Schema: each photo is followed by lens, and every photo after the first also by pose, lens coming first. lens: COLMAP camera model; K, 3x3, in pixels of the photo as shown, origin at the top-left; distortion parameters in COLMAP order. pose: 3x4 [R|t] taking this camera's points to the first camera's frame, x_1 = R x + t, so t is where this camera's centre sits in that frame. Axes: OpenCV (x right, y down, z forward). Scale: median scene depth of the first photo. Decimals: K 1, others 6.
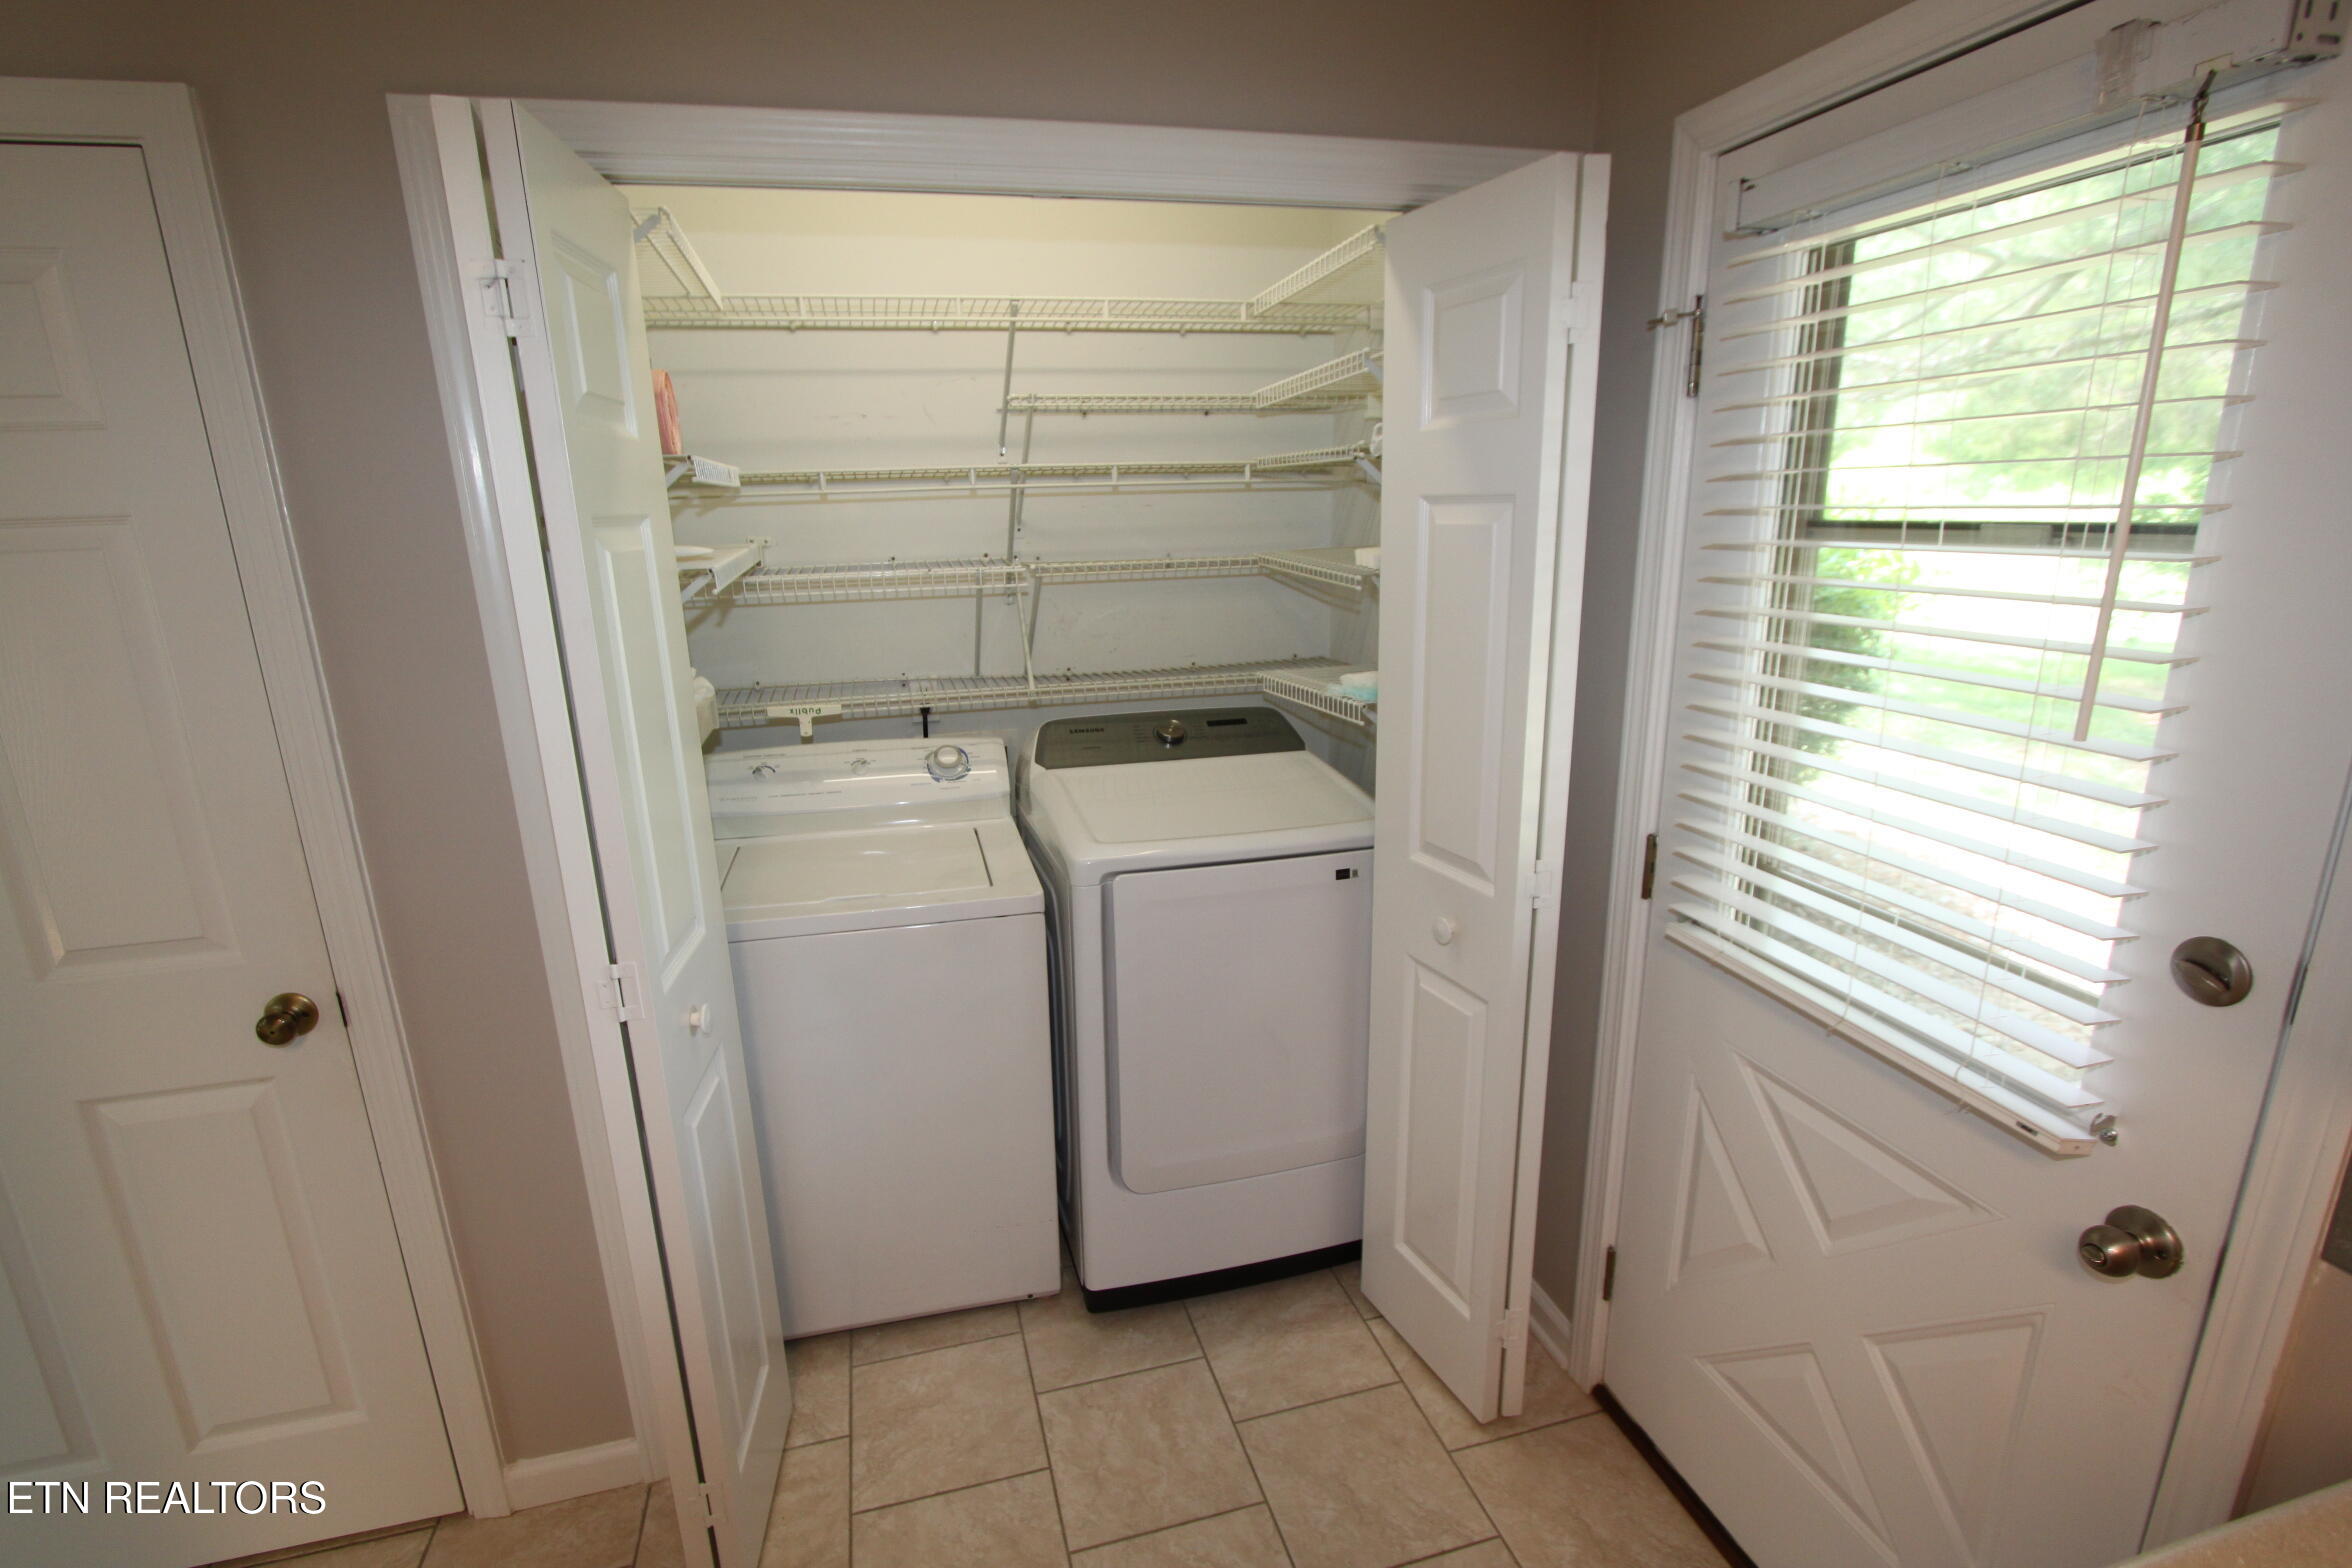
lens RADIAL K [[1079.6, 0, 1164.7], [0, 1079.6, 790.0], [0, 0, 1]] dist [0.011259, -0.000039]
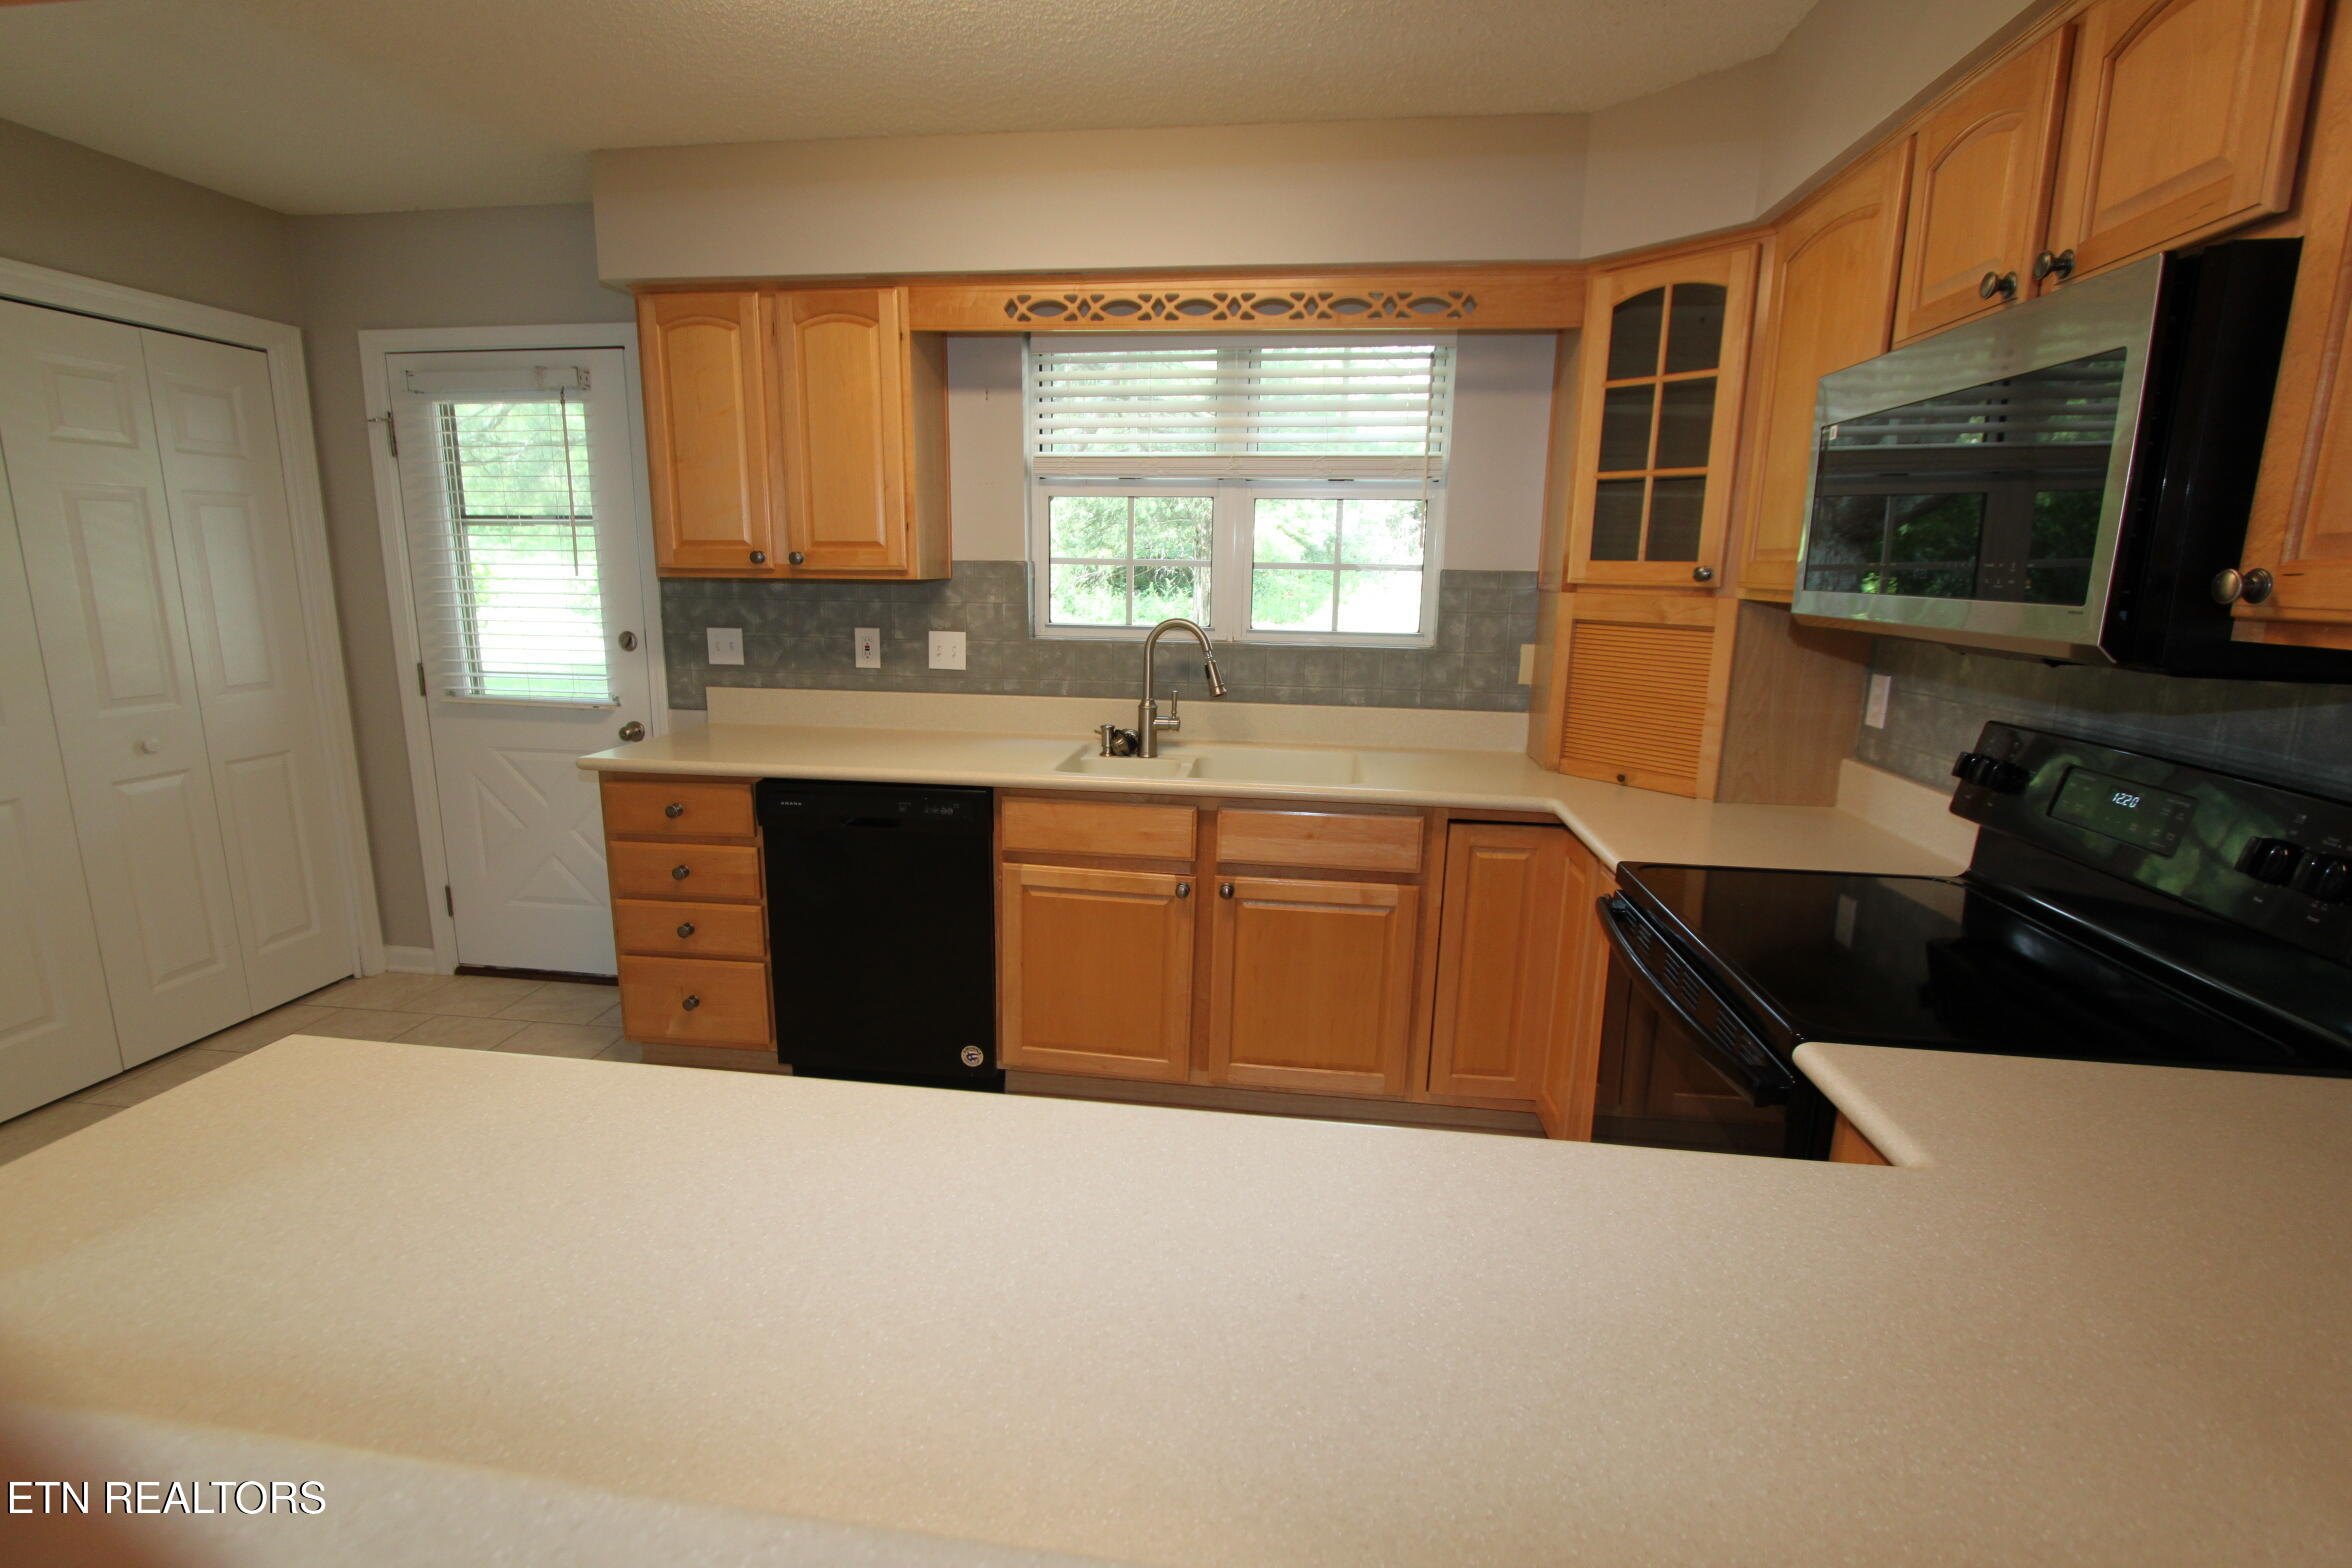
lens RADIAL K [[1079.6, 0, 1164.7], [0, 1079.6, 790.0], [0, 0, 1]] dist [0.011259, -0.000039]
pose [[0.378542, -0.162534, 0.911202, -1.205705], [0.208492, 0.974134, 0.087146, 0.502886], [-0.901796, 0.156990, 0.402638, -1.386882]]
